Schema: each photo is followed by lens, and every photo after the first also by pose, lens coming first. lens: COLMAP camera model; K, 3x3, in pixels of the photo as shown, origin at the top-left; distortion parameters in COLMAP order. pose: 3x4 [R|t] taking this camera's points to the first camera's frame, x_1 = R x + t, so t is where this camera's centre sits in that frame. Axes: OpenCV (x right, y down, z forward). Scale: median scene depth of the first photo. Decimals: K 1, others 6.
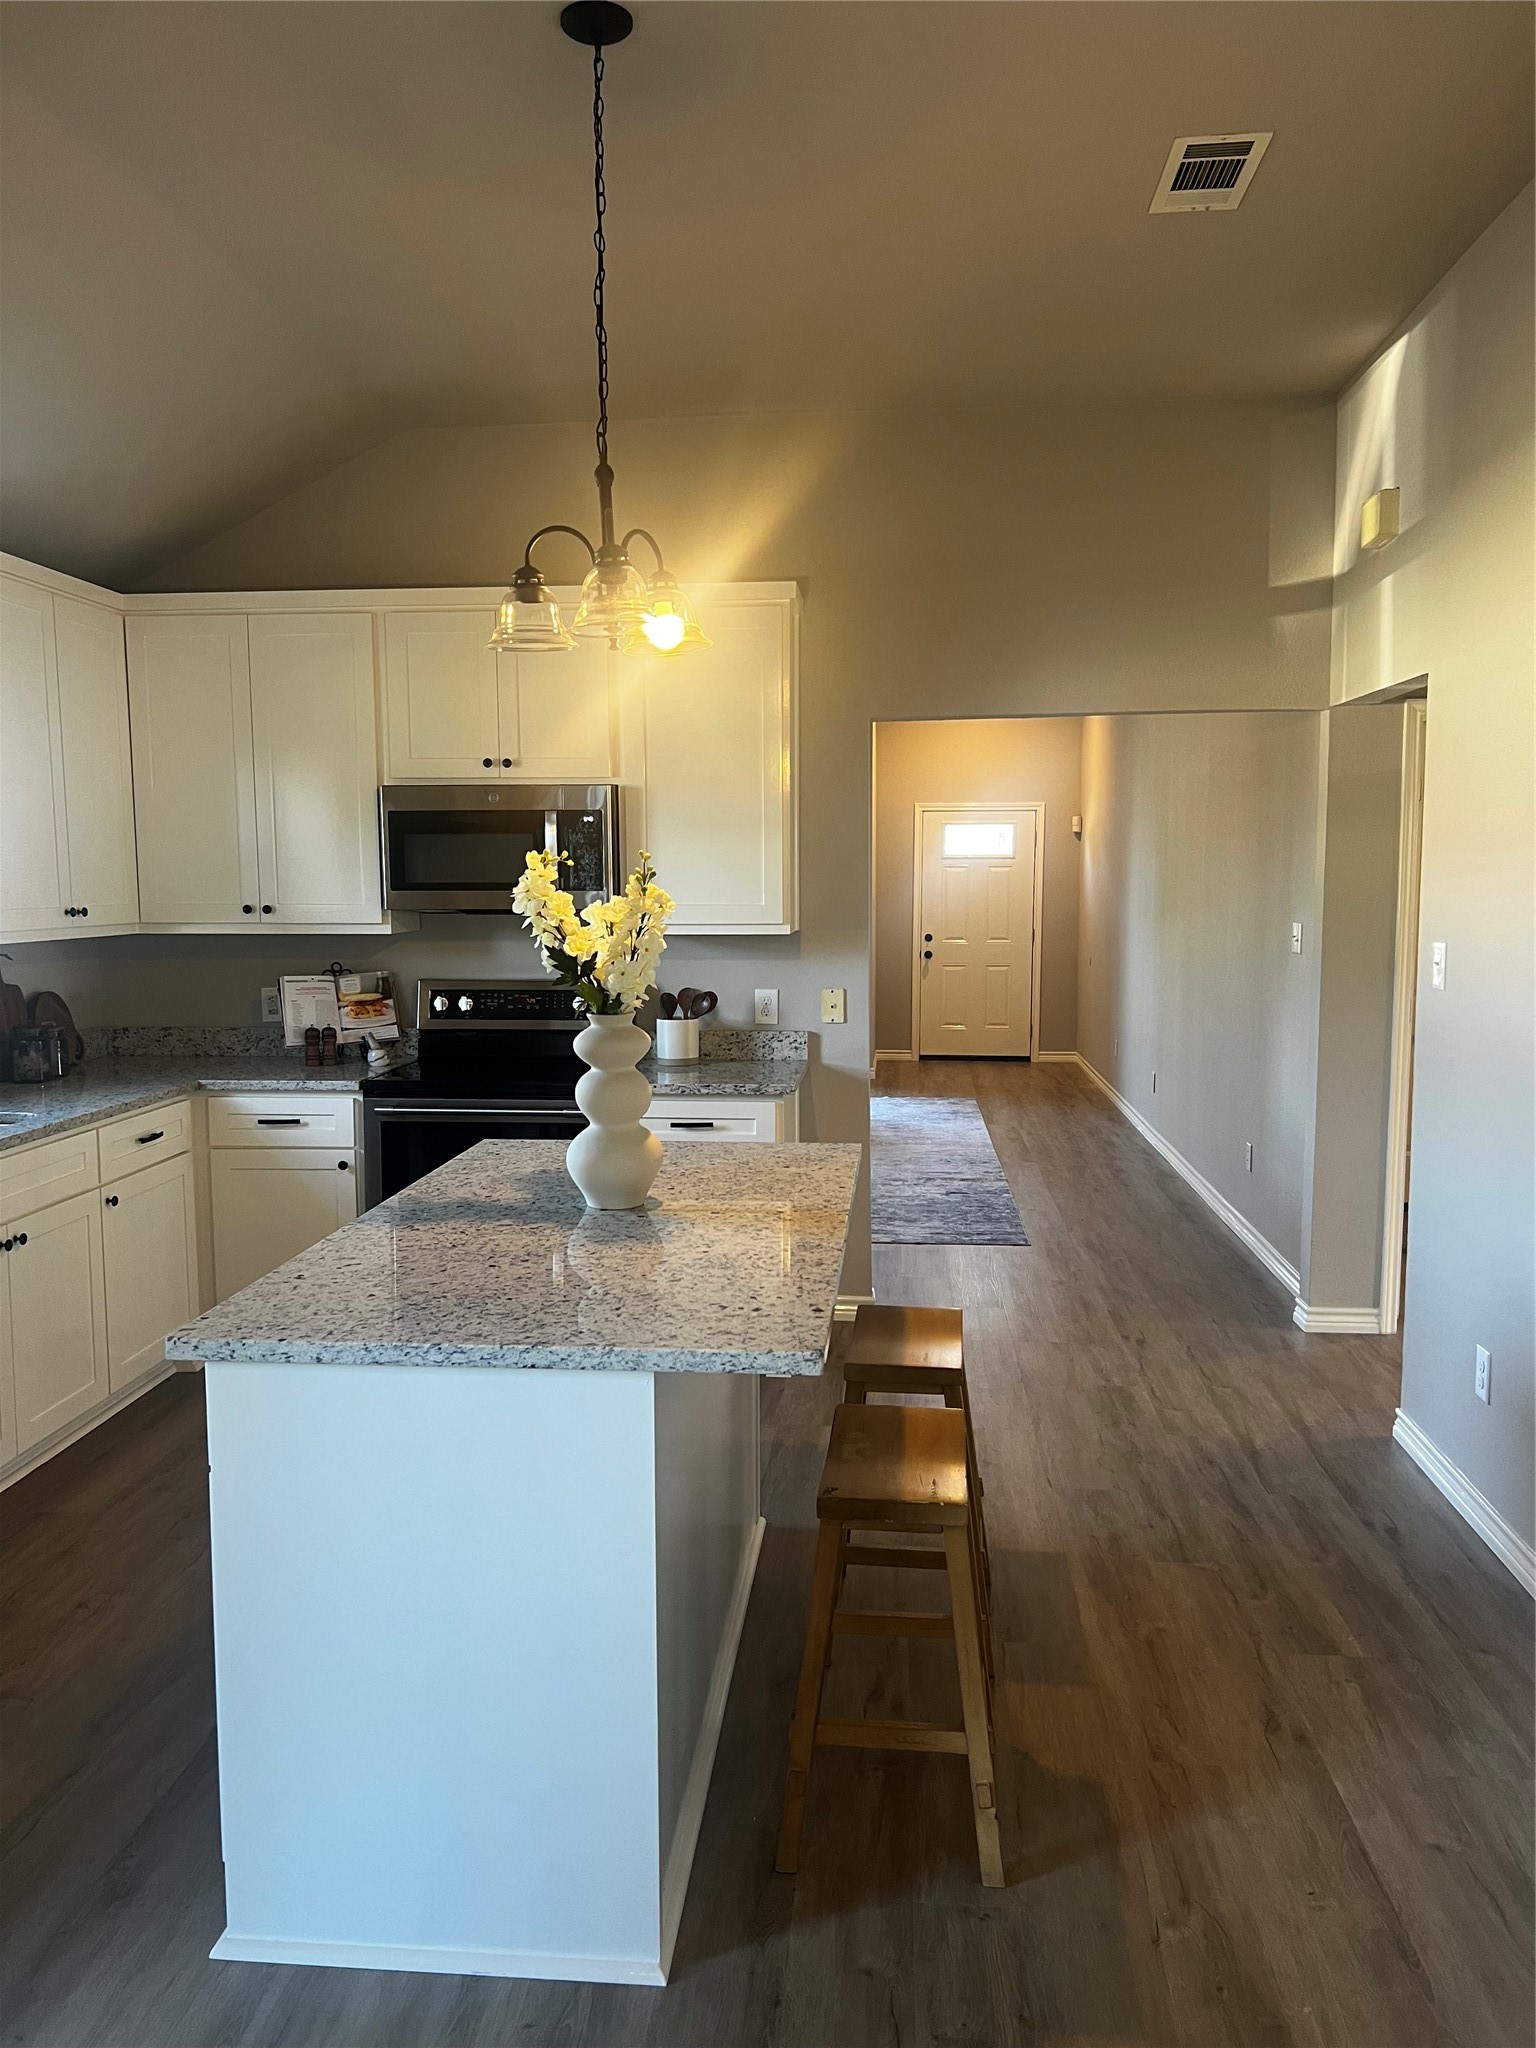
lens RADIAL K [[1556.5, 0, 778.2], [0, 1556.5, 1035.0], [0, 0, 1]] dist [0.062913, -0.086056]
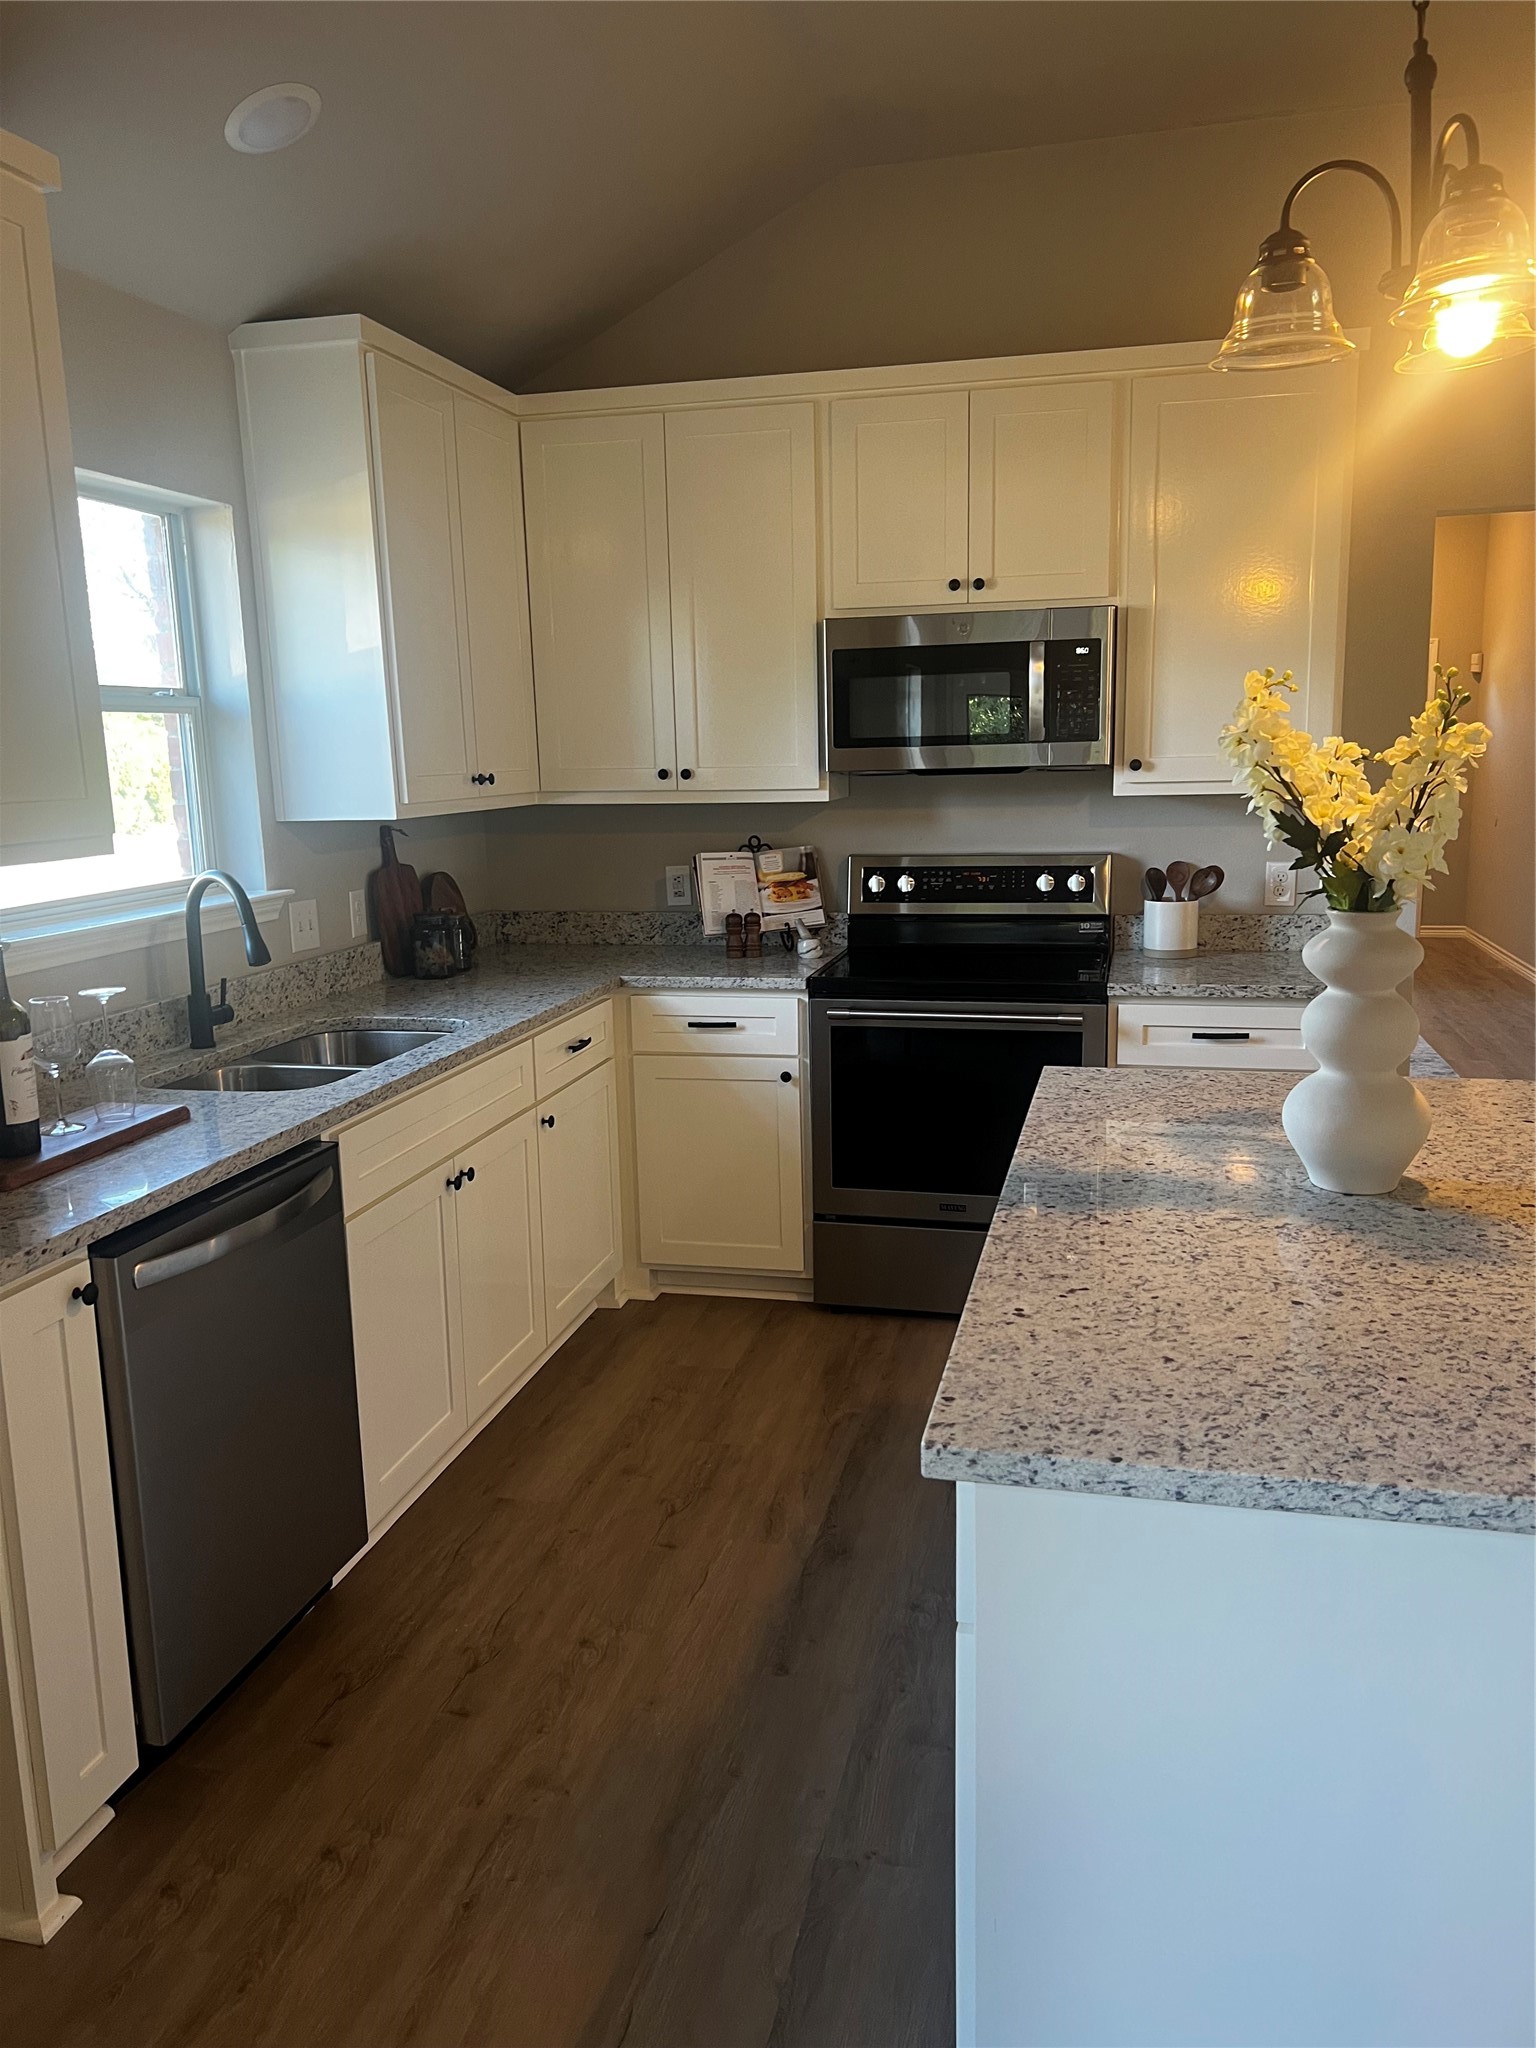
lens RADIAL K [[1556.5, 0, 777.5], [0, 1556.5, 1033.1], [0, 0, 1]] dist [0.062913, -0.086056]
pose [[0.989210, 0.009240, -0.146212, -0.155887], [0.003062, 0.996487, 0.083690, -0.010930], [0.146472, -0.083234, 0.985707, 0.166569]]
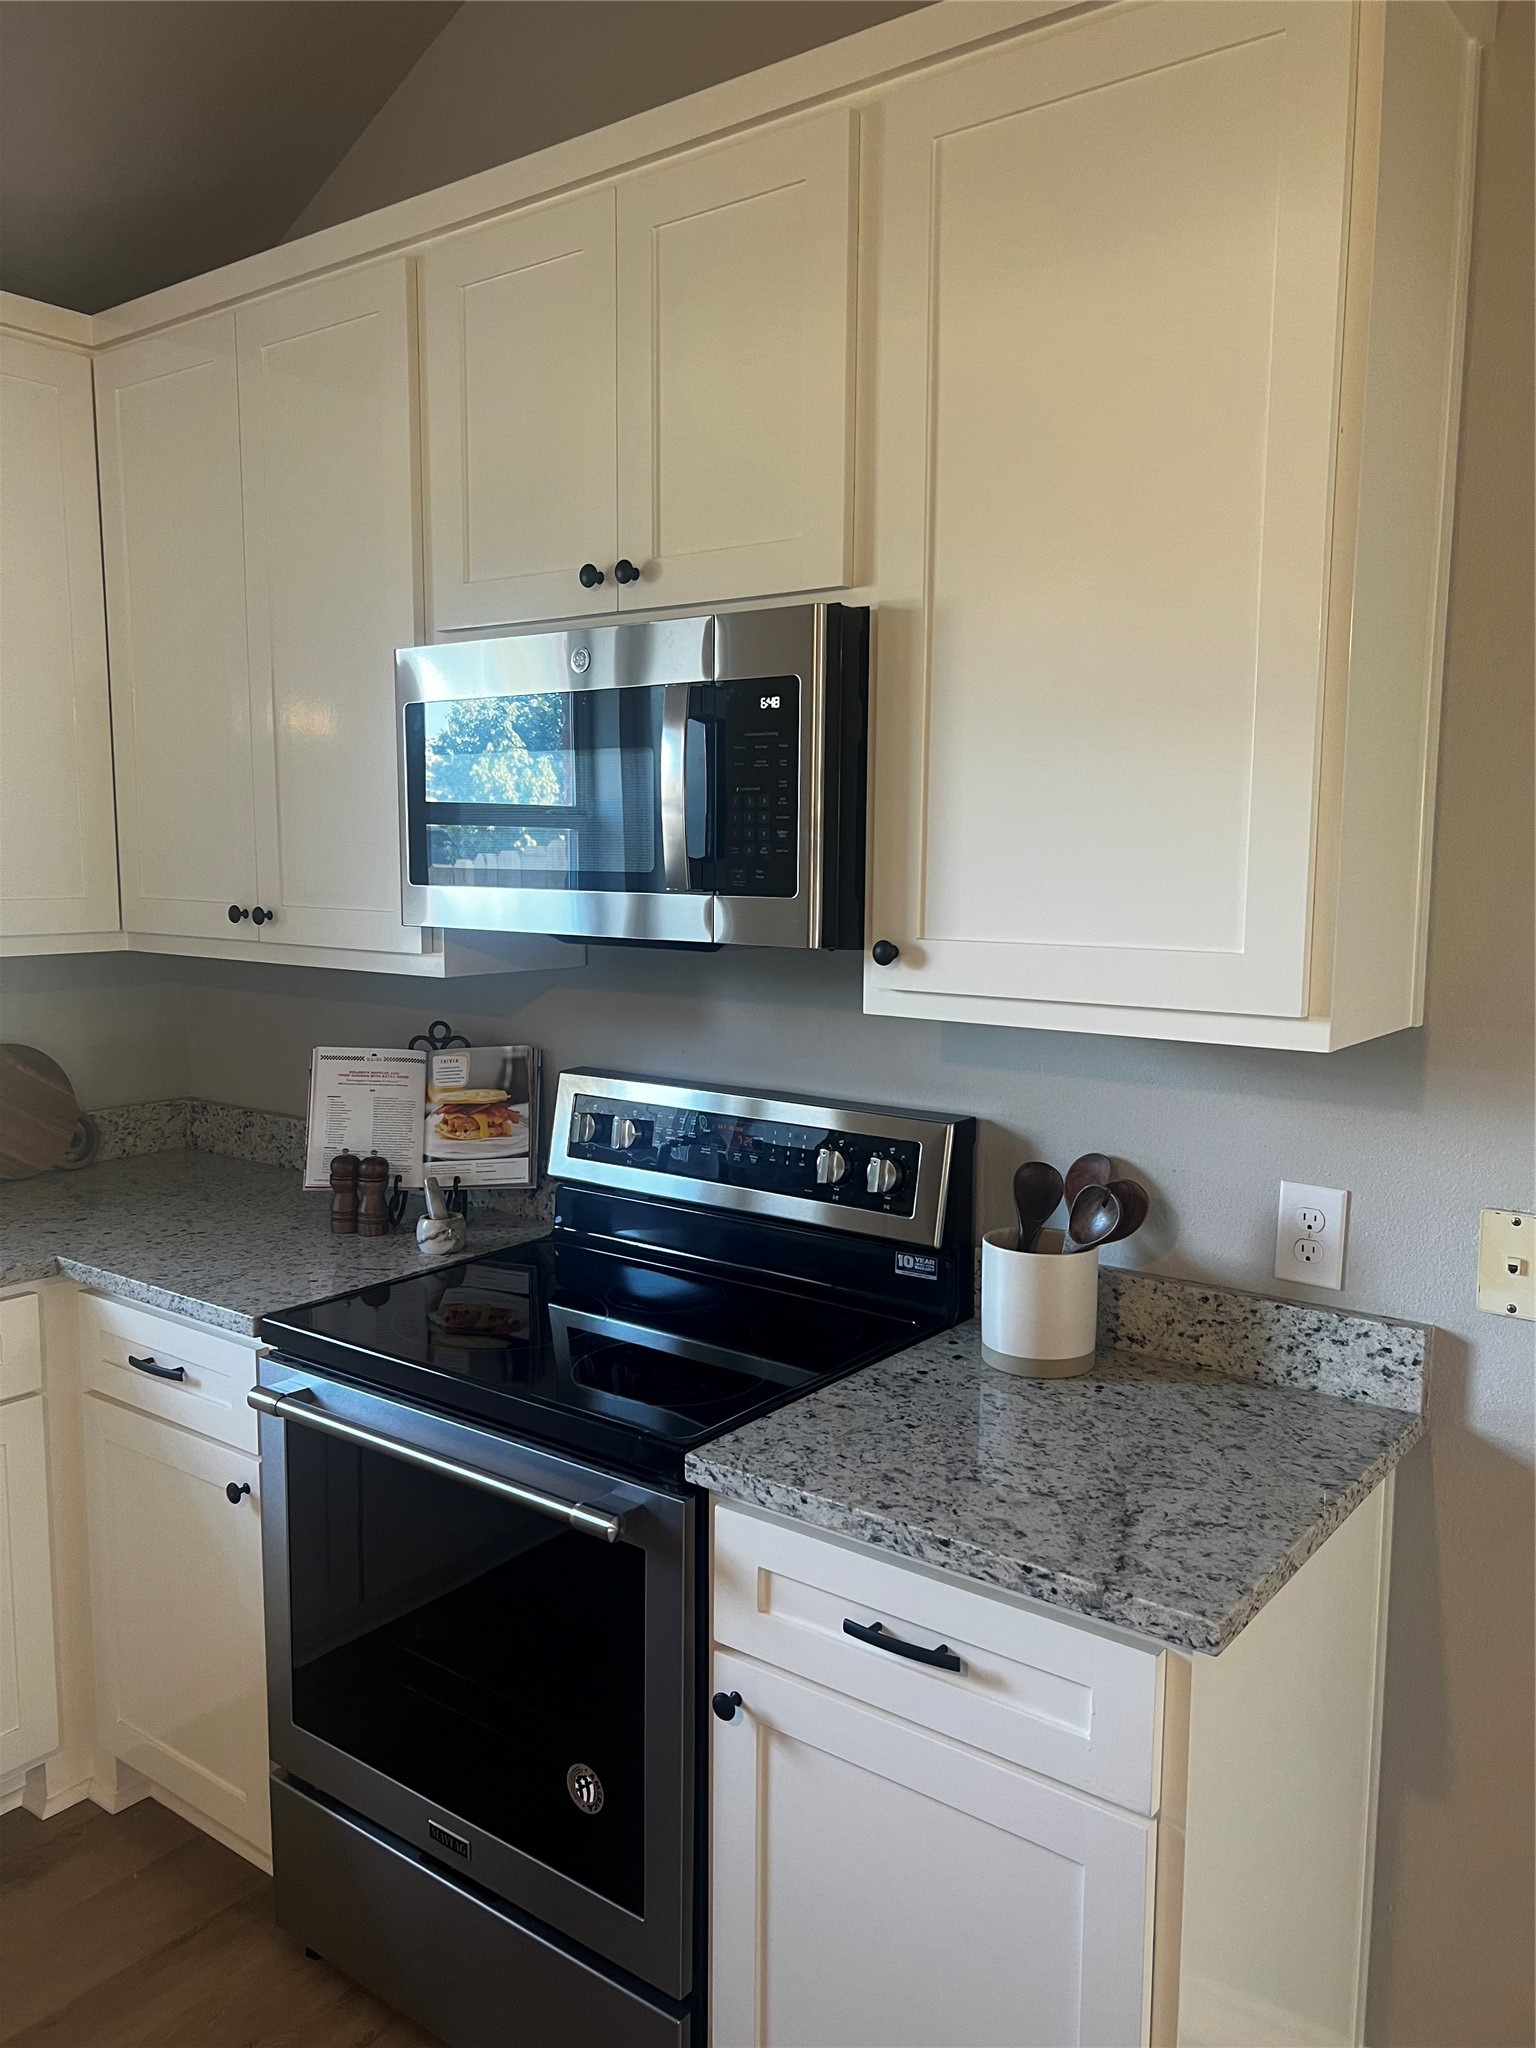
lens RADIAL K [[1556.5, 0, 761.9], [0, 1556.5, 1022.6], [0, 0, 1]] dist [0.062913, -0.086056]
pose [[0.842850, 0.071928, -0.533320, 0.078749], [-0.067037, 0.997341, 0.028566, -0.072694], [0.533957, 0.011676, 0.845431, 0.679138]]
